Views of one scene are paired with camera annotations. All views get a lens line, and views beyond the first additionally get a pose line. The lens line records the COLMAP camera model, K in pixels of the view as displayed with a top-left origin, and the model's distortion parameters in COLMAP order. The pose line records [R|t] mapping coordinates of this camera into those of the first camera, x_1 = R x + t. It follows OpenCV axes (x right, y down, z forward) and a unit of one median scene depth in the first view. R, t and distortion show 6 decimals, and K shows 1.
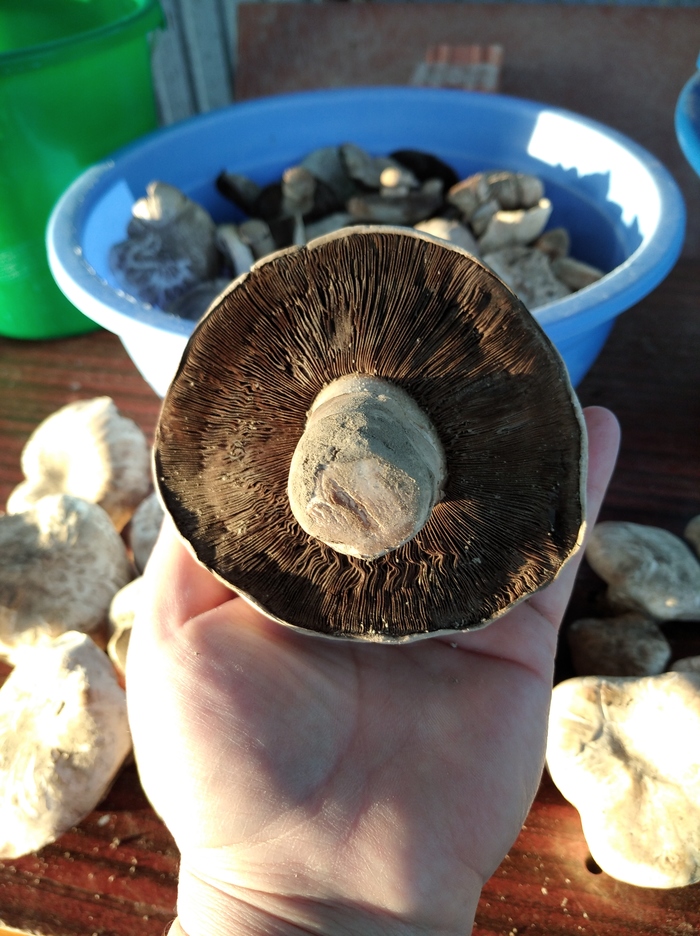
lens RADIAL K [[791.2, 0, 351.5], [0, 791.2, 464.0], [0, 0, 1]] dist [0.023050, -0.076235]
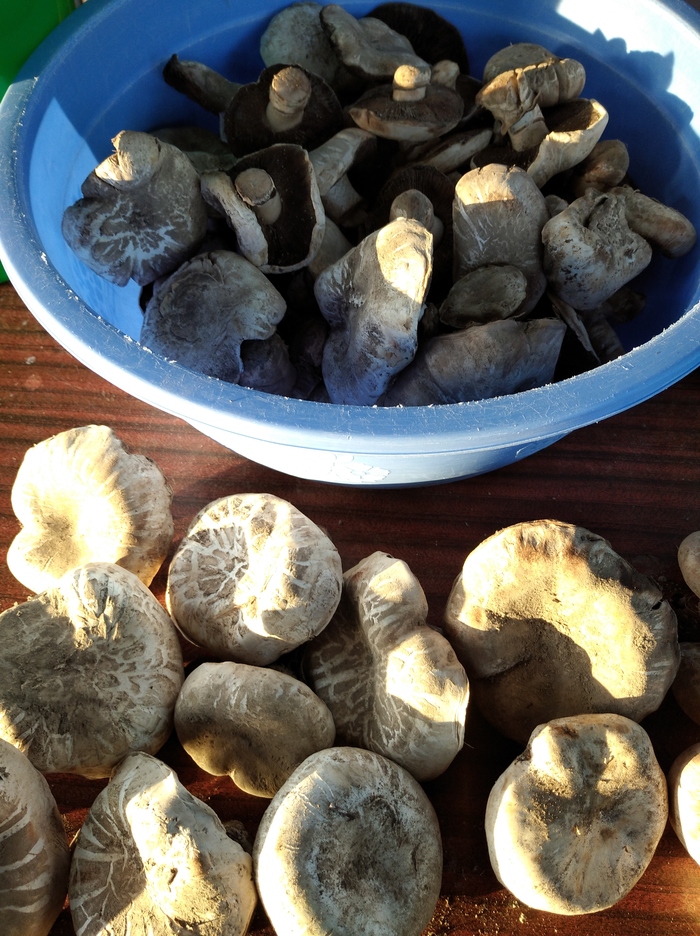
lens RADIAL K [[773.6, 0, 350.0], [0, 773.6, 468.0], [0, 0, 1]] dist [0.056447, -0.115461]
pose [[0.988154, -0.106957, 0.110050, -0.183762], [0.069717, 0.951713, 0.298968, -0.318507], [-0.136713, -0.287754, 0.947896, 0.237088]]
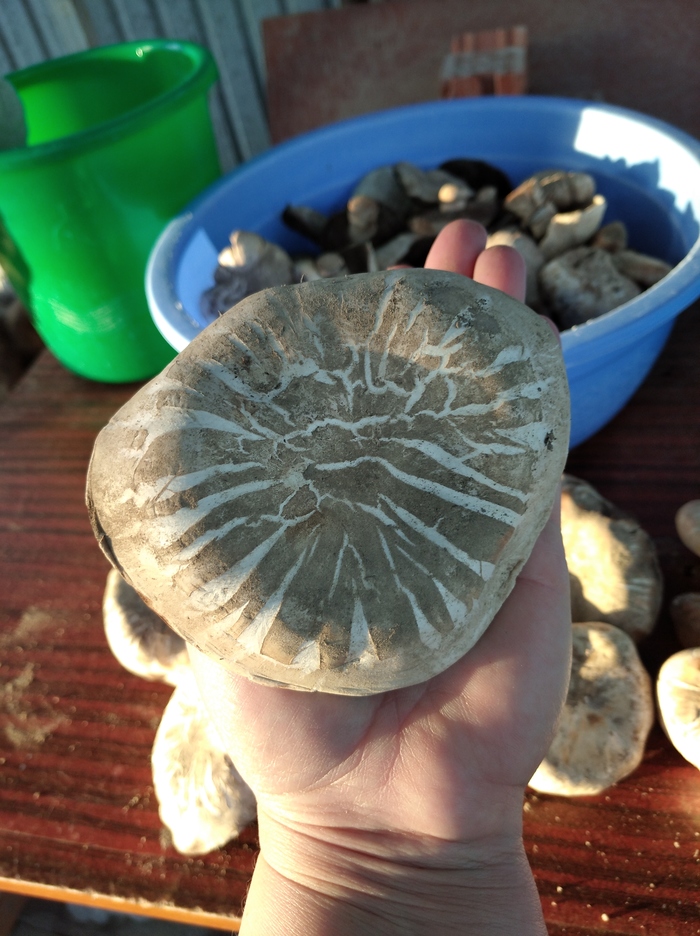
lens RADIAL K [[785.0, 0, 353.9], [0, 785.0, 463.6], [0, 0, 1]] dist [0.026761, -0.082047]
pose [[0.991445, -0.108843, -0.072045, -0.054961], [0.110168, 0.993805, 0.014661, -0.045184], [0.070003, -0.022473, 0.997294, -0.091652]]
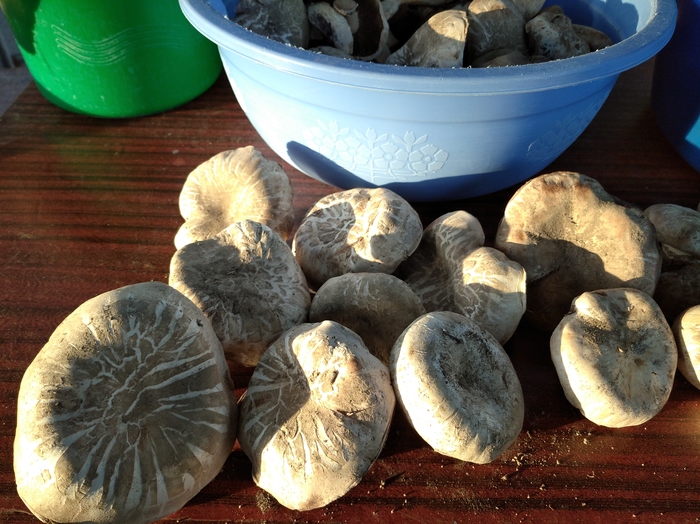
lens RADIAL K [[578.5, 0, 350.0], [0, 578.5, 262.0], [0, 0, 1]] dist [0.056447, -0.115461]
pose [[0.976157, -0.099124, 0.193110, -0.419776], [0.094046, 0.994941, 0.035311, 0.092142], [-0.195633, -0.016308, 0.980542, 0.125818]]
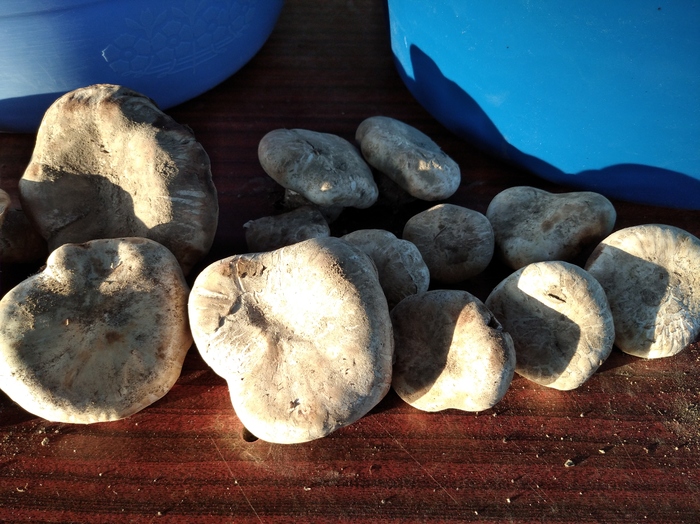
lens RADIAL K [[587.0, 0, 350.0], [0, 587.0, 262.0], [0, 0, 1]] dist [0.026761, -0.082047]
pose [[0.976812, -0.125127, 0.173726, 0.273434], [0.106614, 0.987958, 0.112124, 0.180560], [-0.185664, -0.091002, 0.978390, 0.209658]]
